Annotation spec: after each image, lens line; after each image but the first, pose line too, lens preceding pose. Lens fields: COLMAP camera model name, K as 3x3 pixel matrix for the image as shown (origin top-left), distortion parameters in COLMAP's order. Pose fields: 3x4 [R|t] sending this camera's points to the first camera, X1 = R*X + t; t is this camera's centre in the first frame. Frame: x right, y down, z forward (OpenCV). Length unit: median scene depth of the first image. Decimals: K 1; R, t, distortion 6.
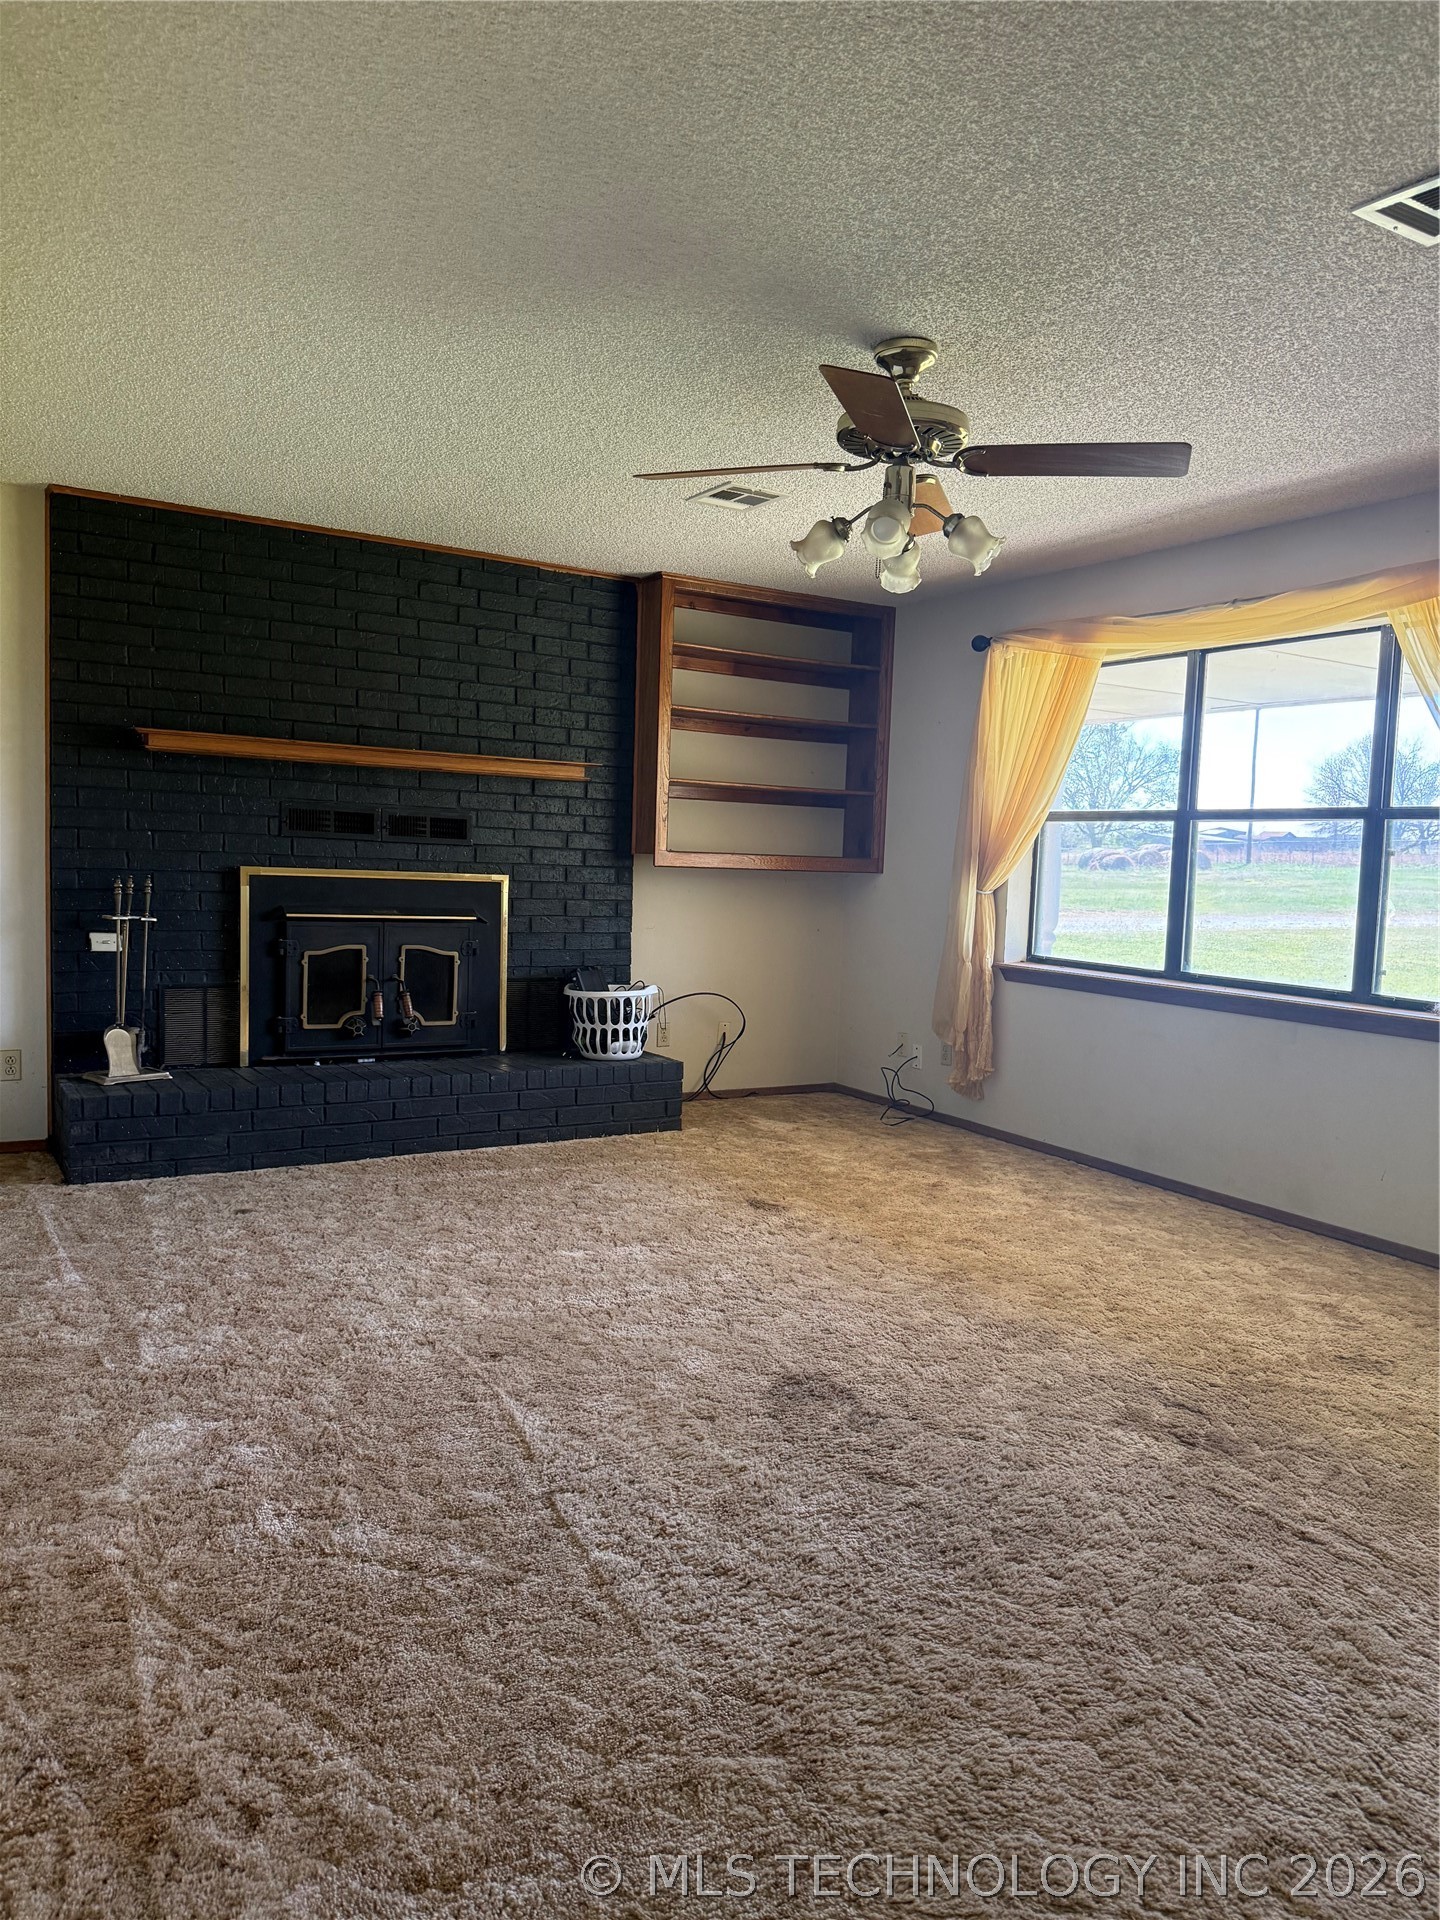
lens RADIAL K [[1349.6, 0, 721.1], [0, 1349.6, 977.9], [0, 0, 1]] dist [0.060221, -0.003893]
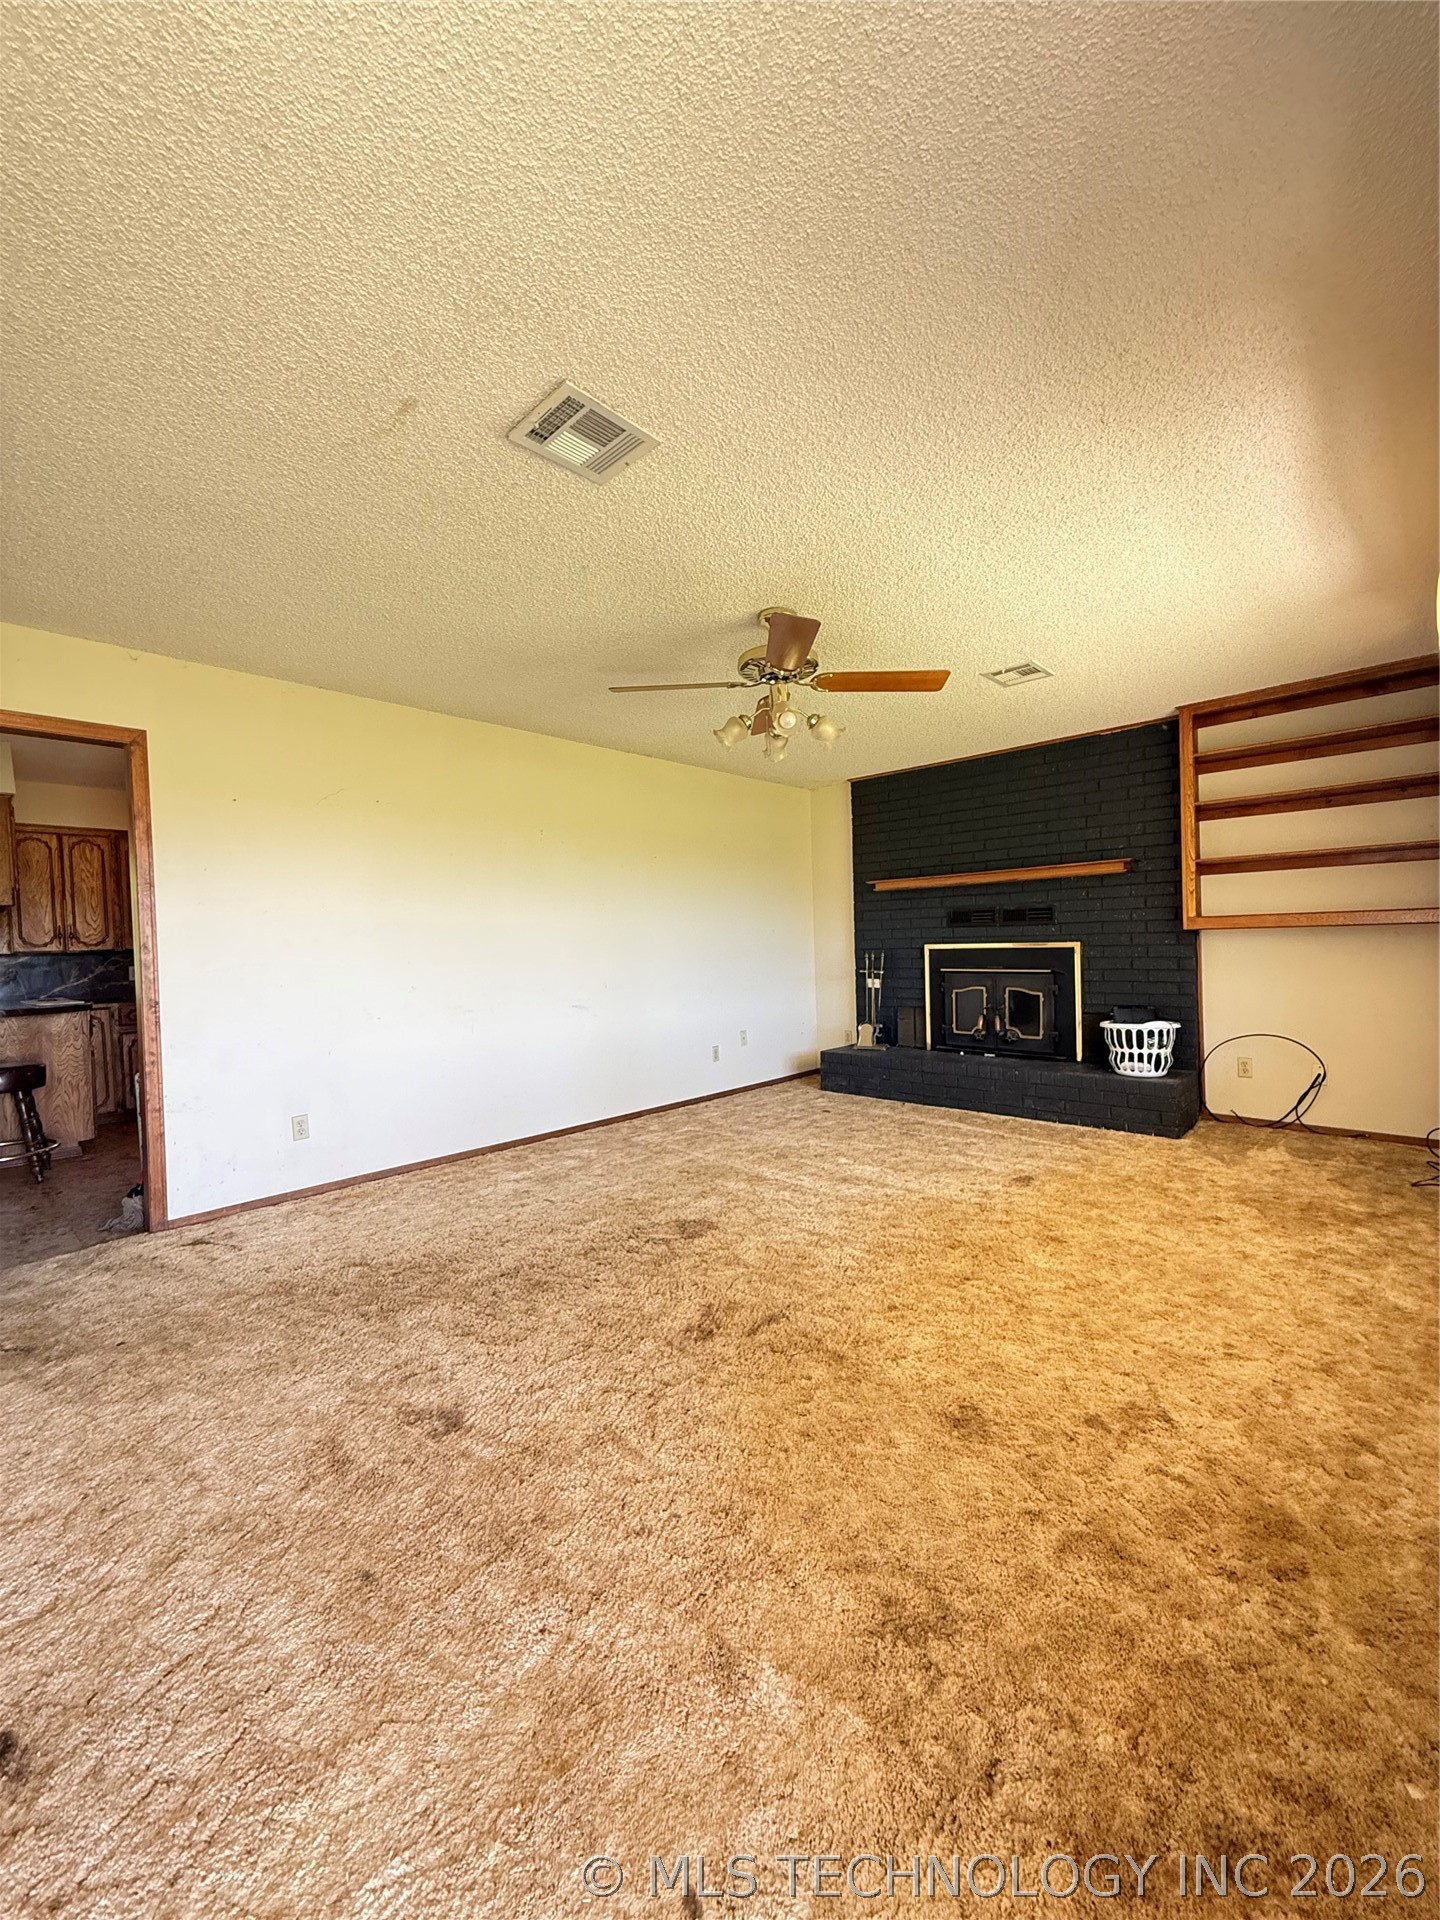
lens RADIAL K [[765.8, 0, 717.7], [0, 765.8, 957.7], [0, 0, 1]] dist [-0.000250, 0.000151]
pose [[0.268385, -0.024367, -0.963004, 0.572341], [-0.051939, 0.997860, -0.039724, -0.005260], [0.961911, 0.060679, 0.266545, 0.410526]]
